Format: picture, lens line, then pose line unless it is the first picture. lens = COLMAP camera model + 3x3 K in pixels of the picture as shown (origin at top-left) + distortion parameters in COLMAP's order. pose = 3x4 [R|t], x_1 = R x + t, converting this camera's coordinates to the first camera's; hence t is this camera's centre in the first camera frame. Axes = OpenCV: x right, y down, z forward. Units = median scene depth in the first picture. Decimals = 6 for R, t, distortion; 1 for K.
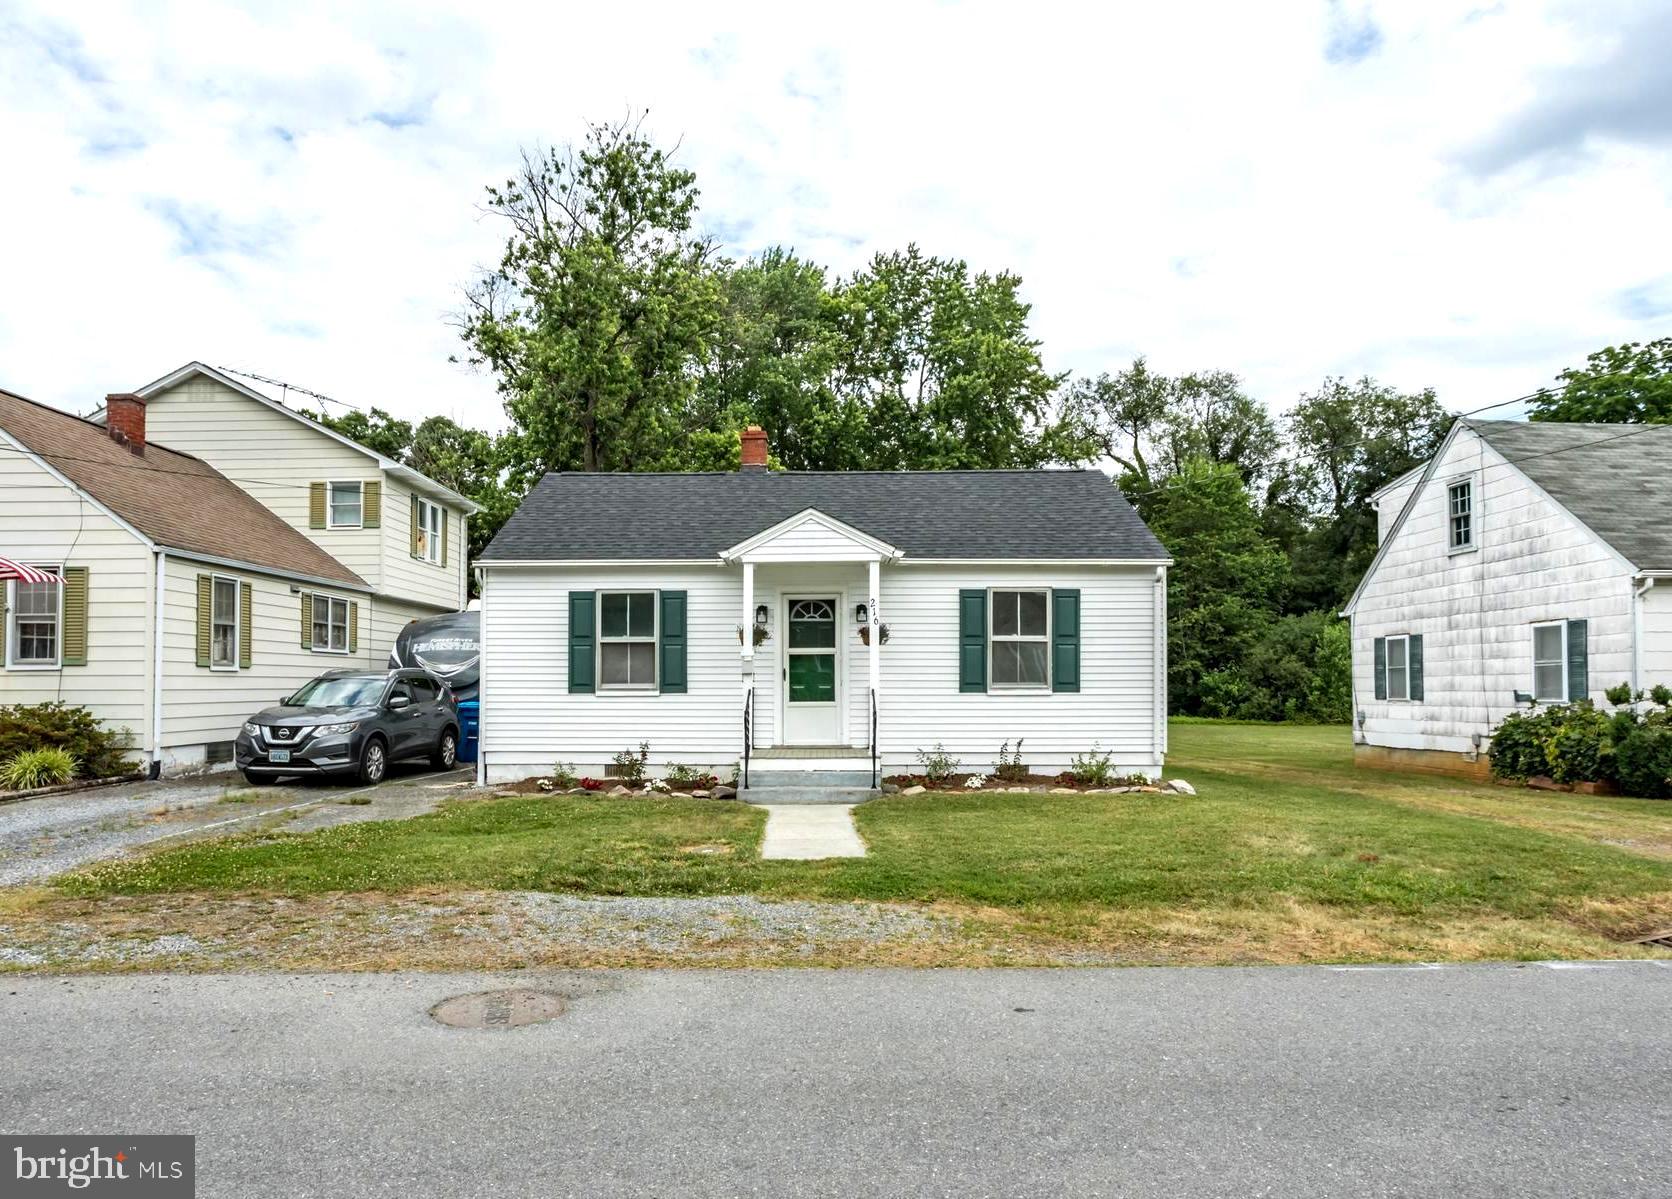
lens RADIAL K [[1056.6, 0, 800.0], [0, 1056.6, 682.9], [0, 0, 1]] dist [-0.044168, 0.000132]
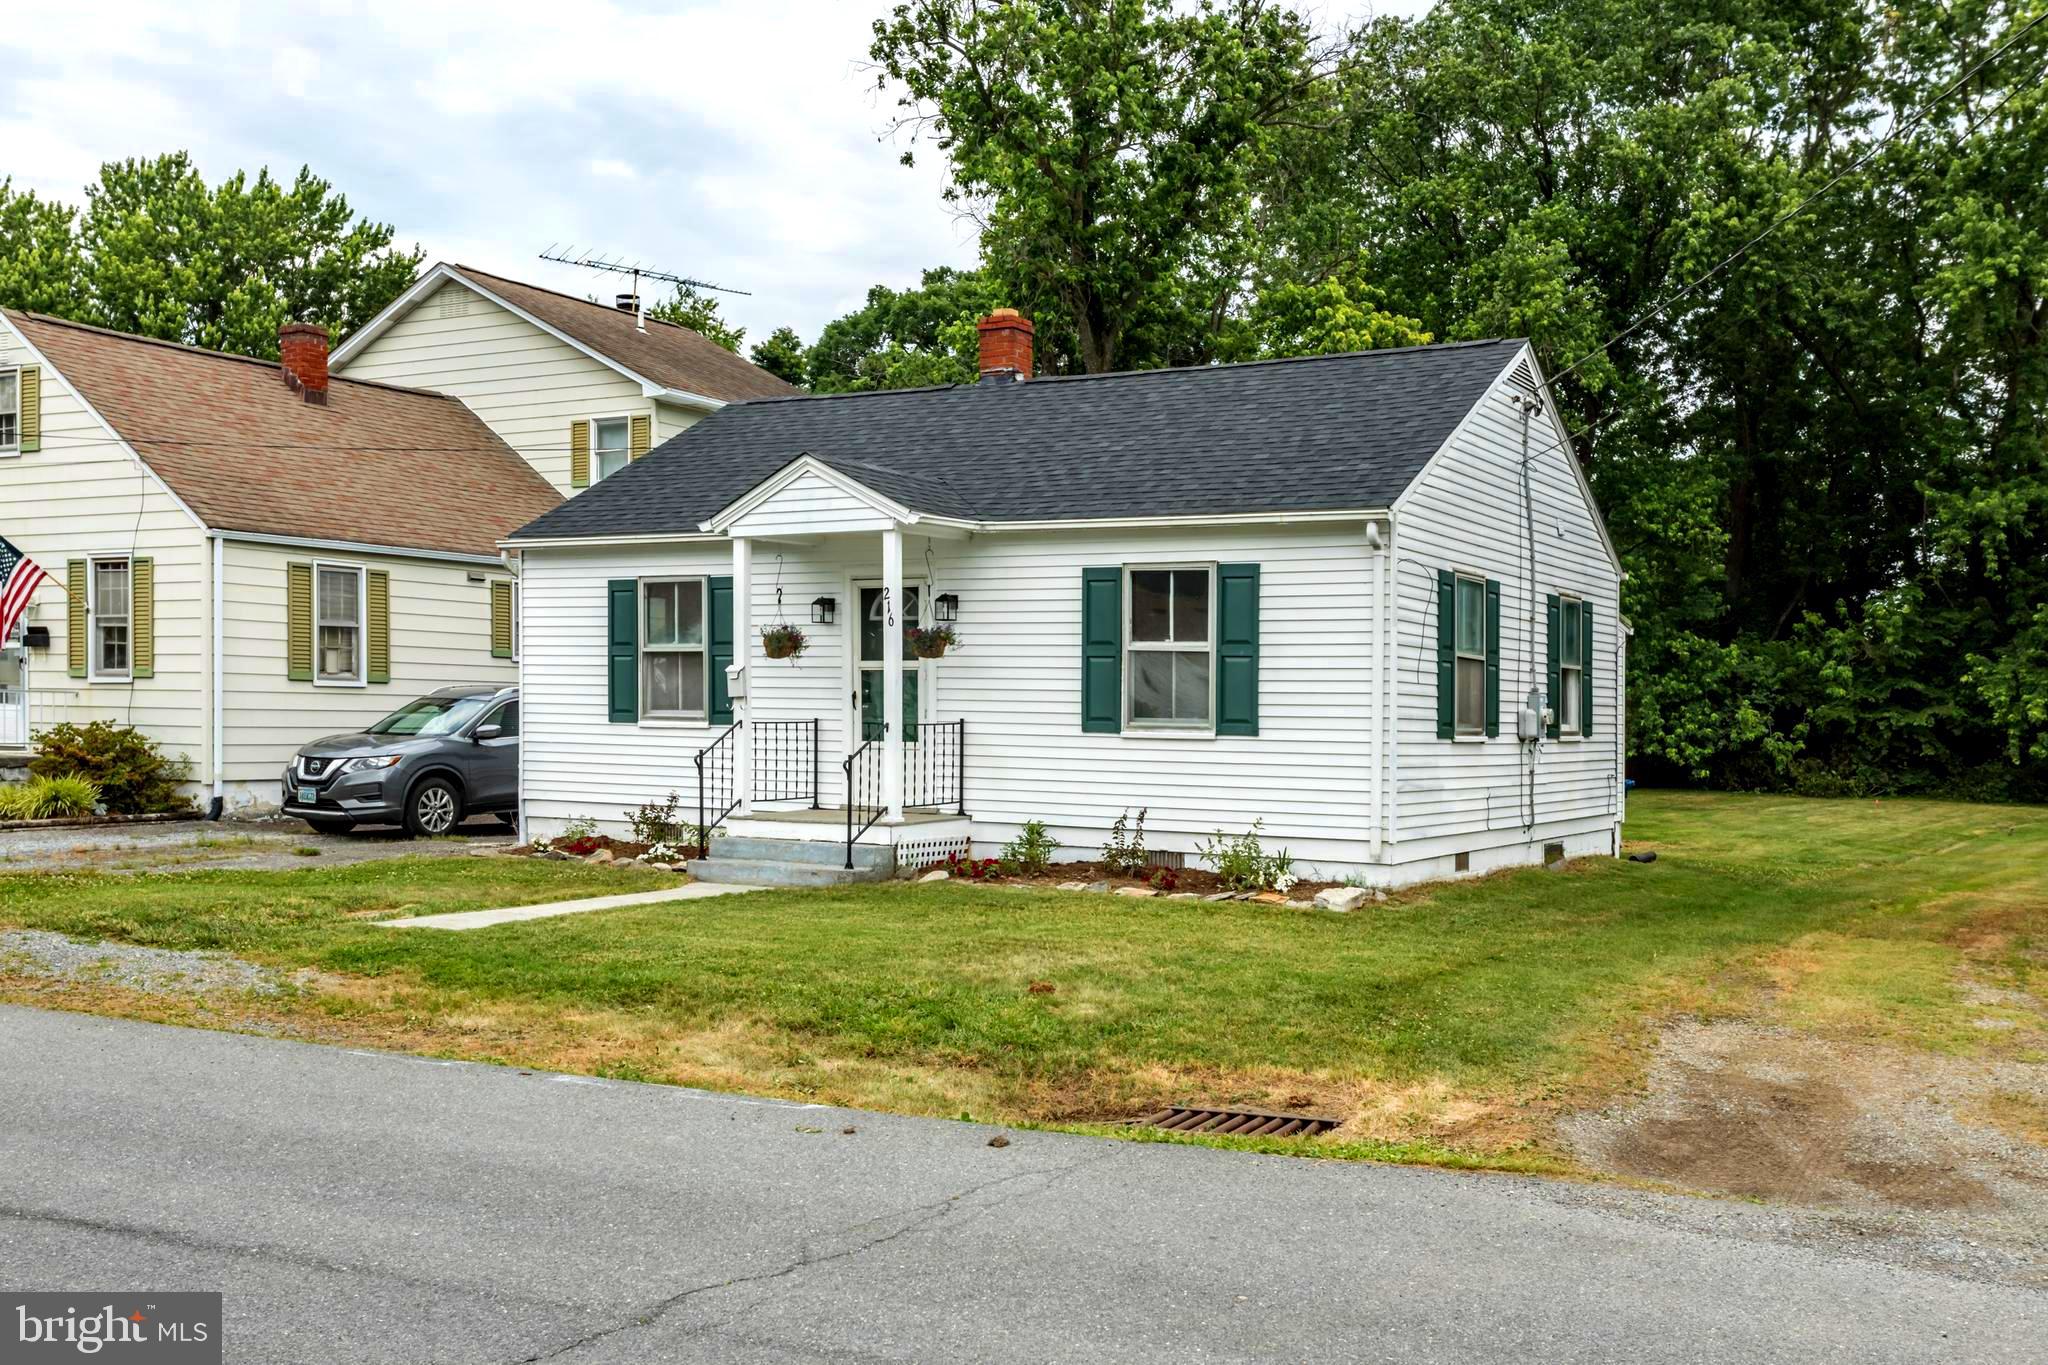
lens RADIAL K [[1979.5, 0, 1021.7], [0, 1979.5, 766.1], [0, 0, 1]] dist [-0.008593, -0.000993]
pose [[0.881725, 0.029289, -0.470853, 0.659944], [-0.019384, 0.999477, 0.025873, -0.000573], [0.471365, -0.013686, 0.881832, -0.055858]]
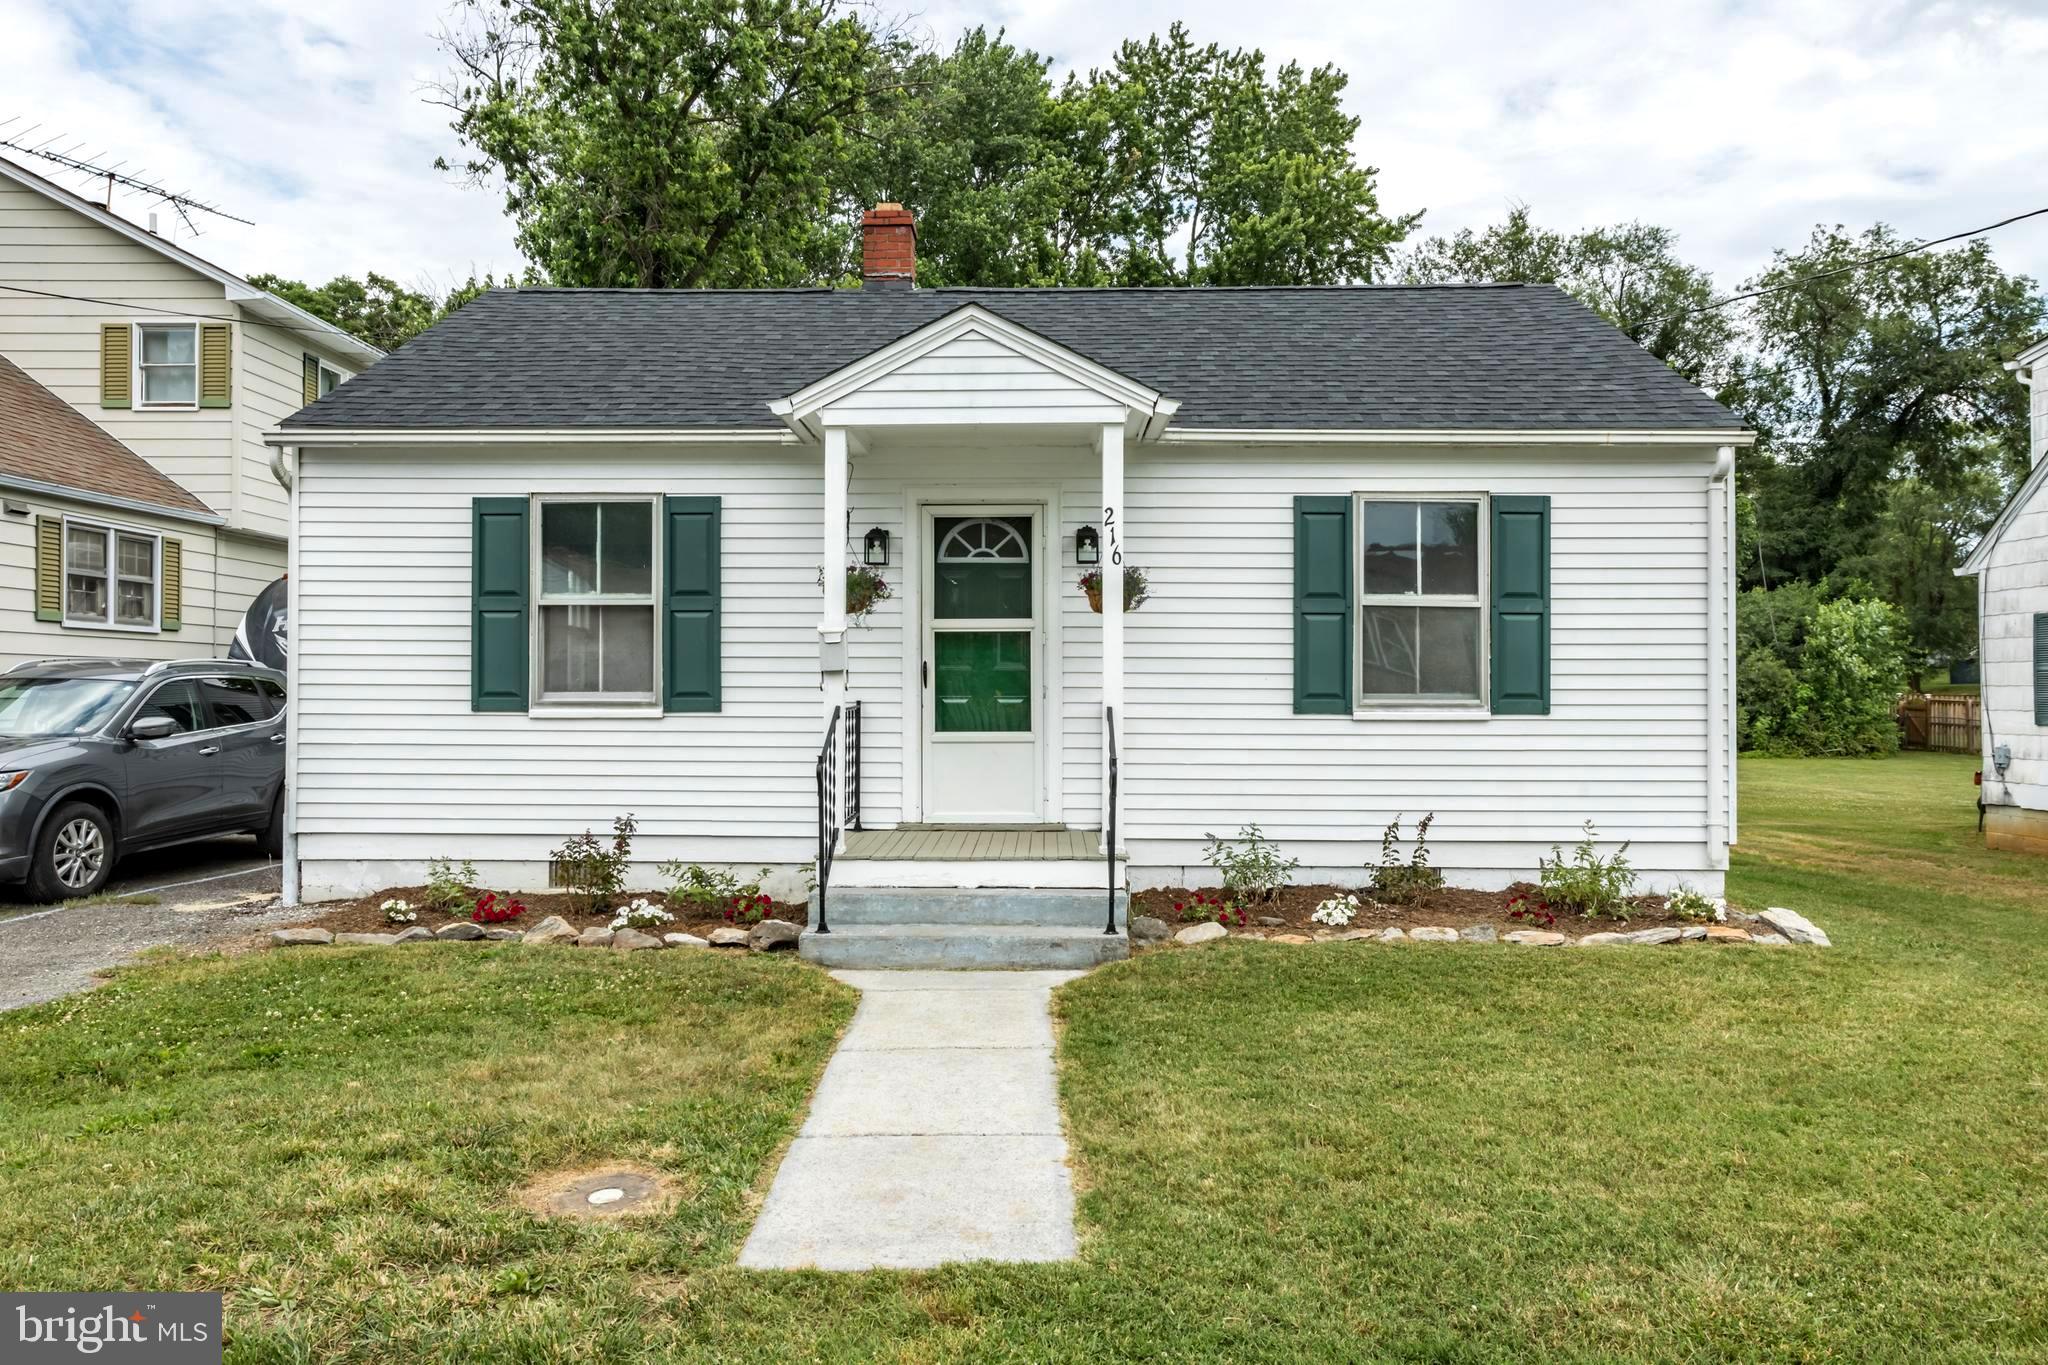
lens RADIAL K [[1479.9, 0, 1024.0], [0, 1479.9, 682.5], [0, 0, 1]] dist [0.013592, 0.005210]
pose [[0.999976, 0.004656, 0.005143, 0.026030], [-0.004634, 0.999981, -0.004167, -0.001604], [-0.005163, 0.004143, 0.999978, 0.327688]]
